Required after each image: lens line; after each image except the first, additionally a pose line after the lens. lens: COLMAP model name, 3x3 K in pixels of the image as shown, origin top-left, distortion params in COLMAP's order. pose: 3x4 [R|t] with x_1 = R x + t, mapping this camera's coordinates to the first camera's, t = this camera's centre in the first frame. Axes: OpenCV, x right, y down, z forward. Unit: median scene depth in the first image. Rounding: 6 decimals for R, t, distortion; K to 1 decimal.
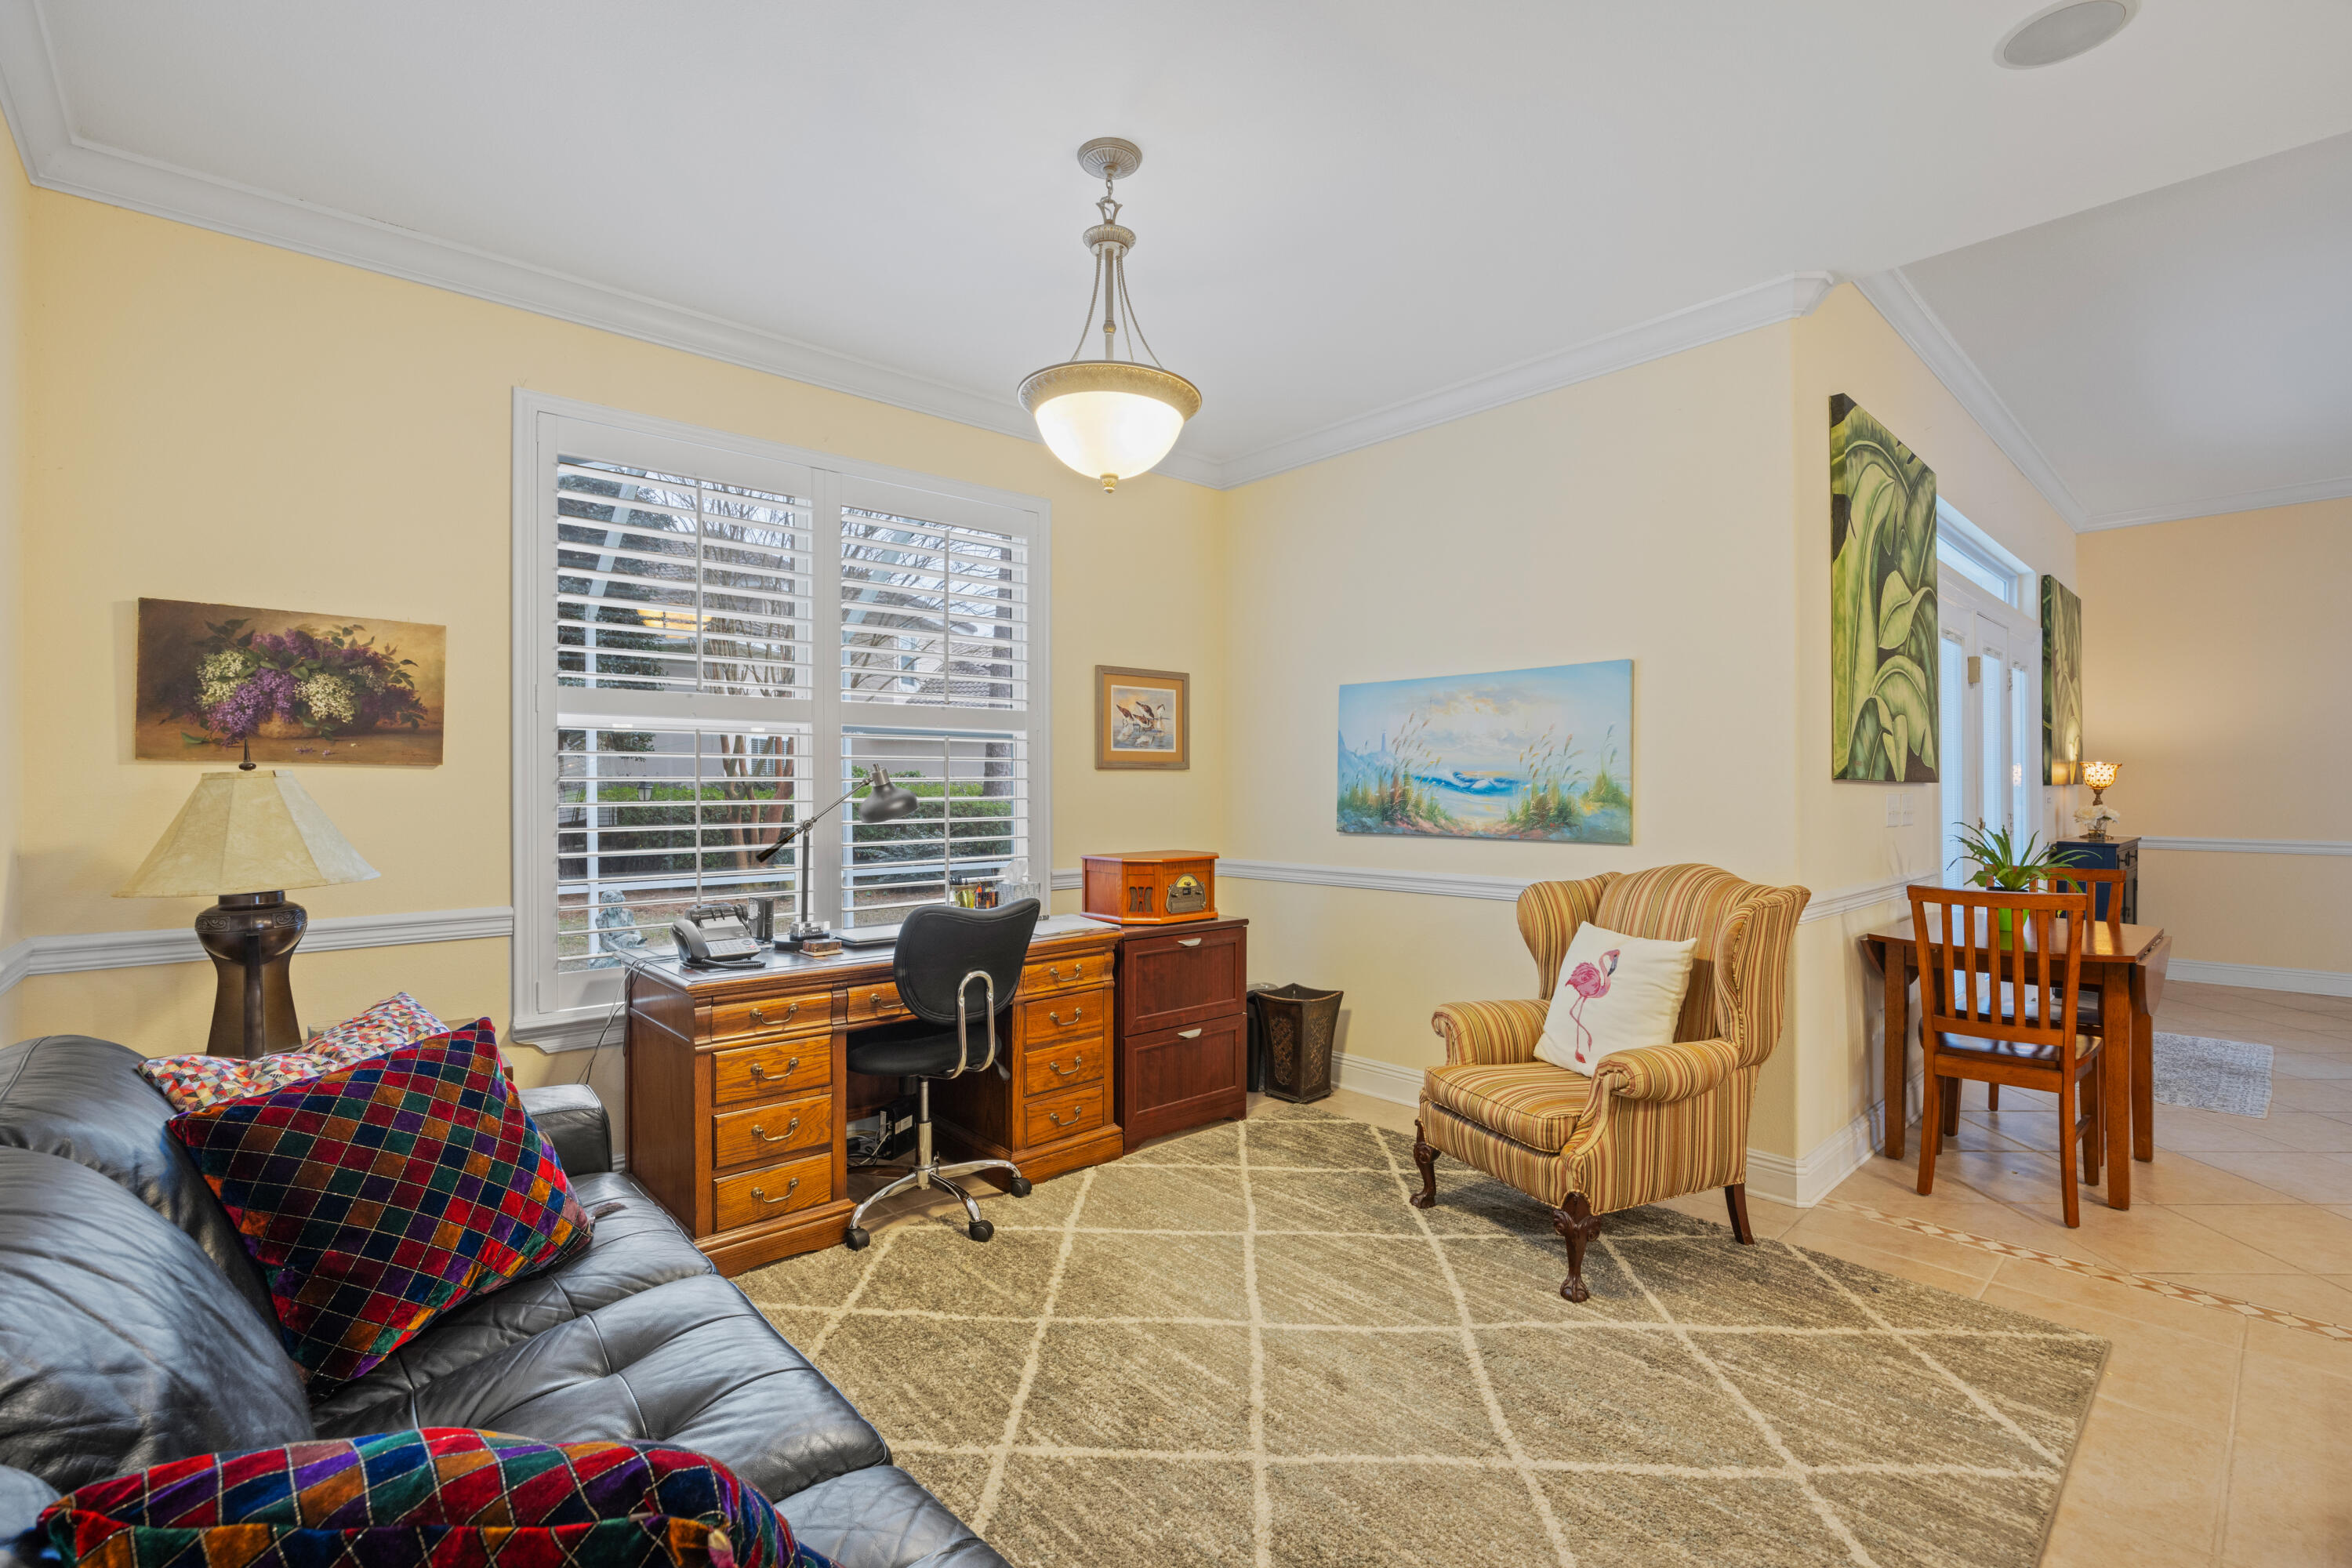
lens RADIAL K [[1040.2, 0, 1179.0], [0, 1040.2, 786.9], [0, 0, 1]] dist [-0.019055, 0.000045]
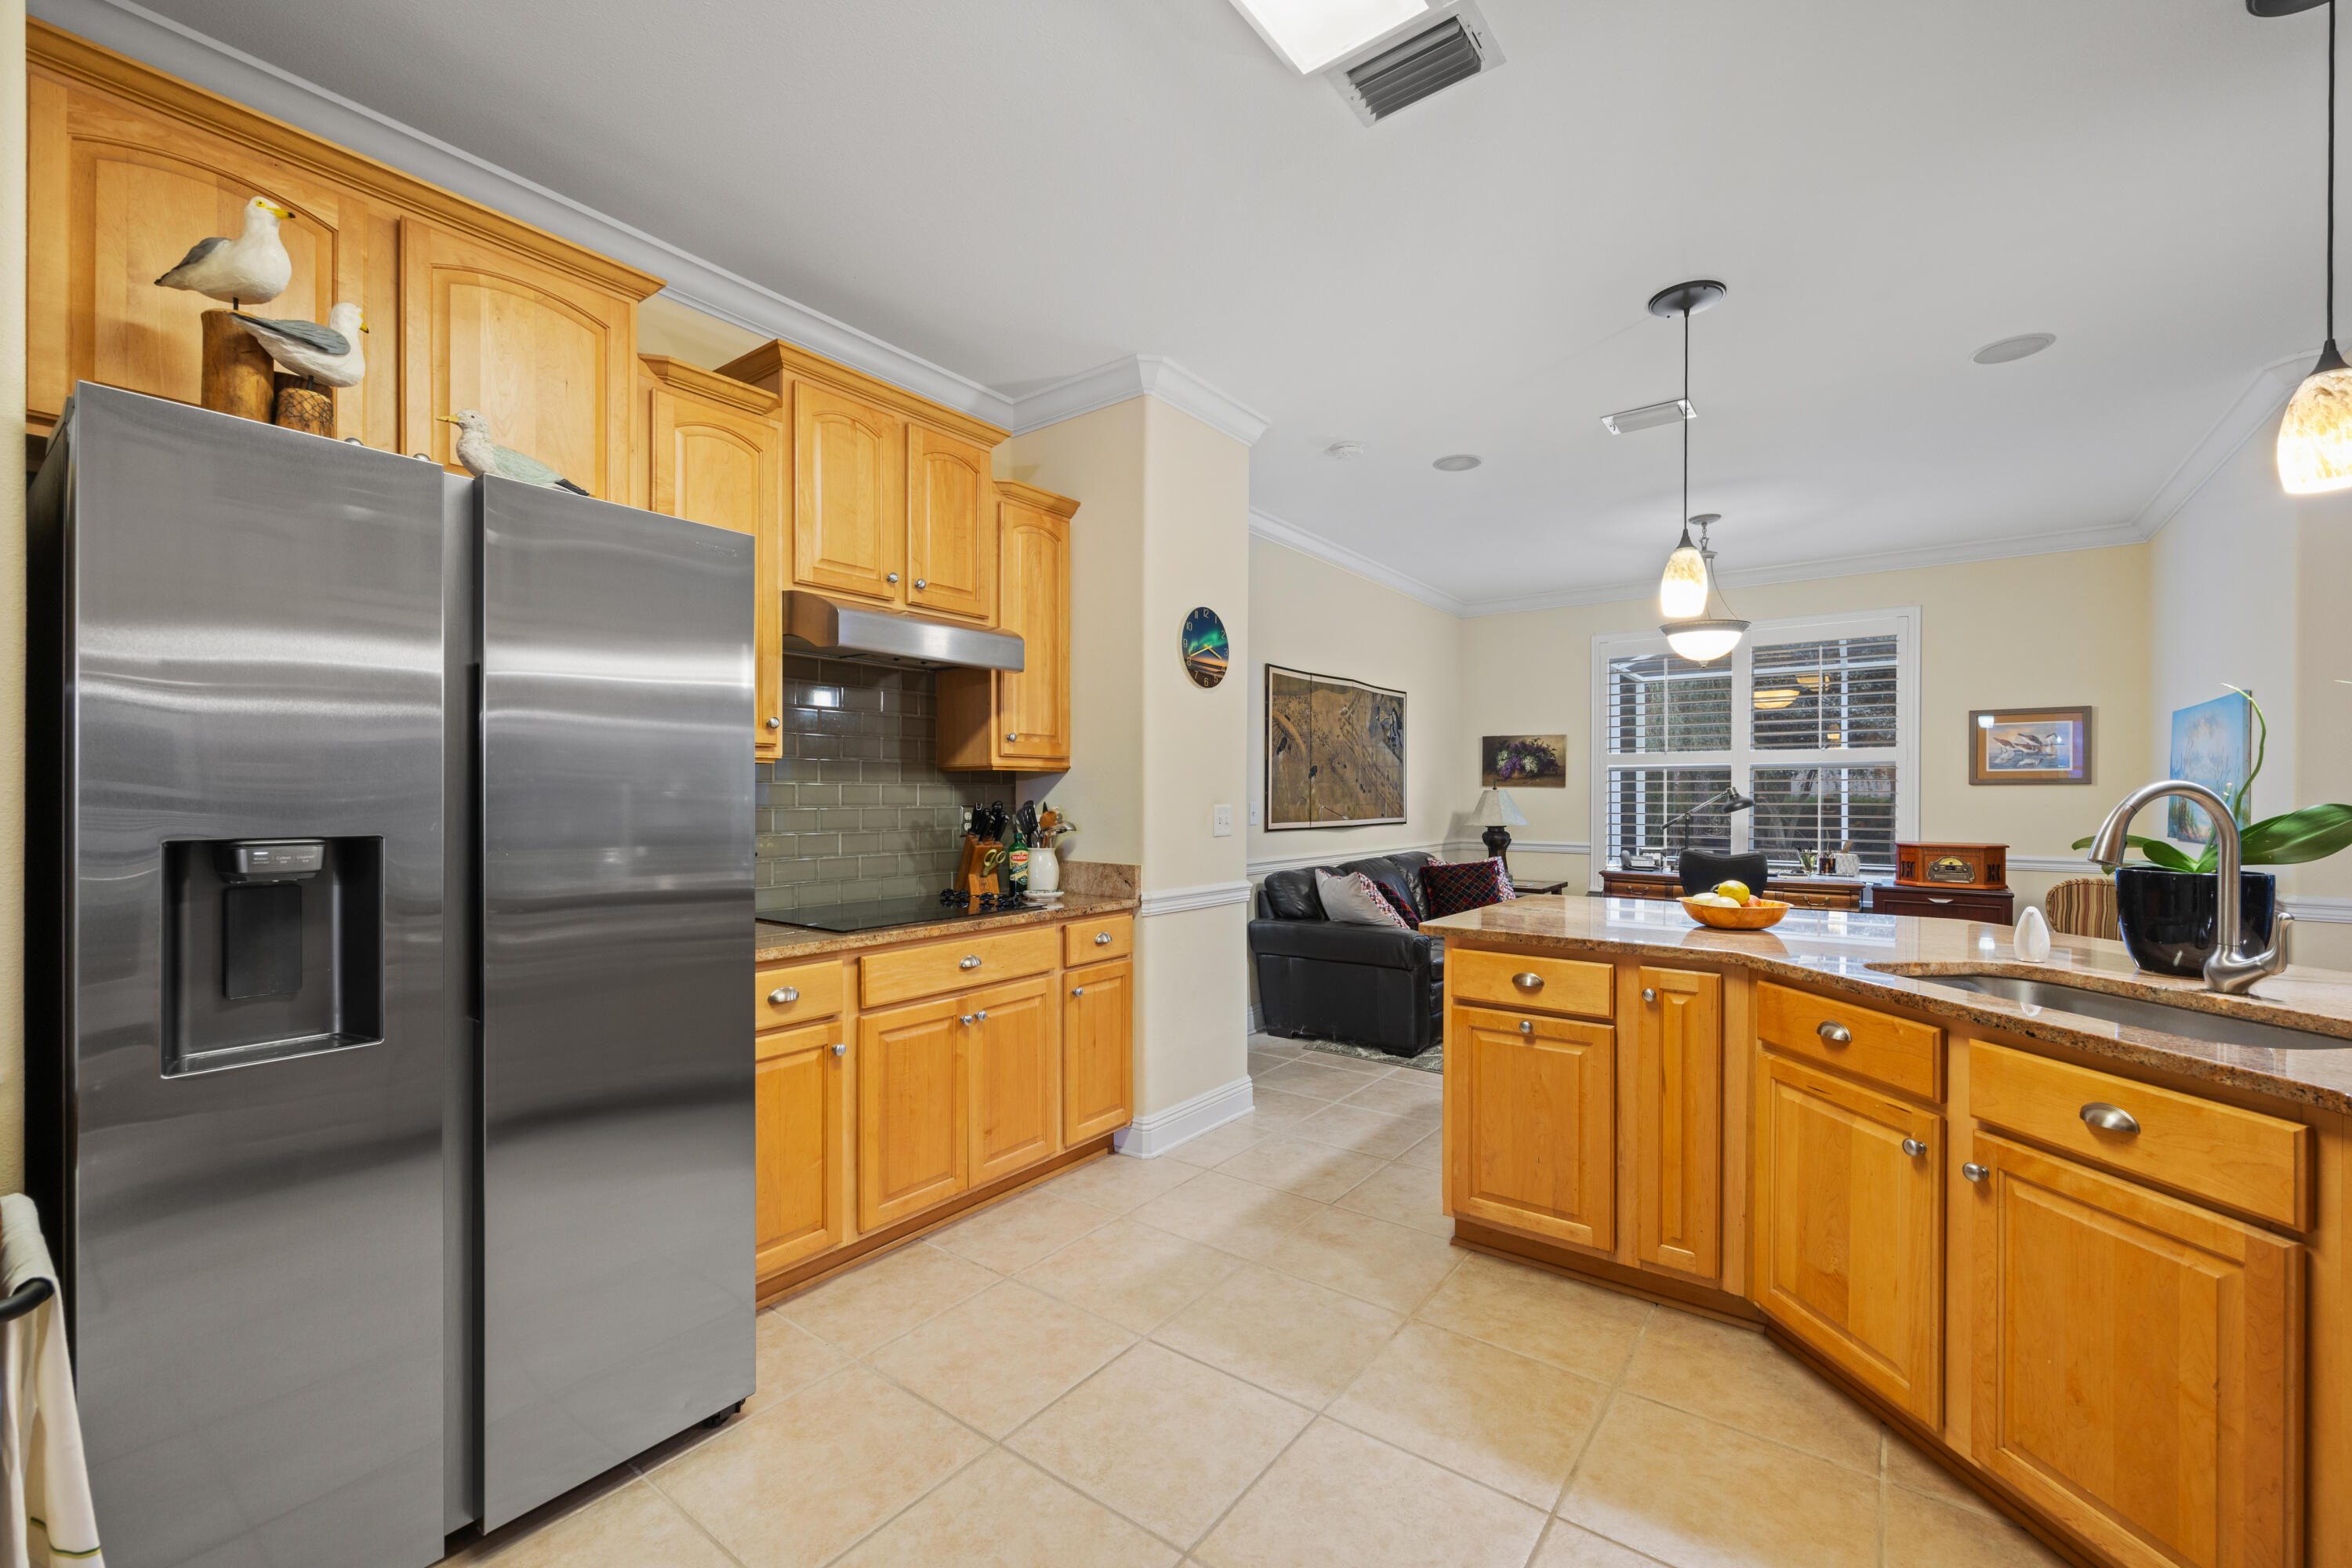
lens RADIAL K [[962.9, 0, 1170.3], [0, 962.9, 796.5], [0, 0, 1]] dist [0.000507, 0.000059]
pose [[0.181867, 0.006364, -0.983303, 1.563220], [-0.004657, 0.999973, 0.005611, -0.005457], [0.983312, 0.003559, 0.181892, -0.463186]]
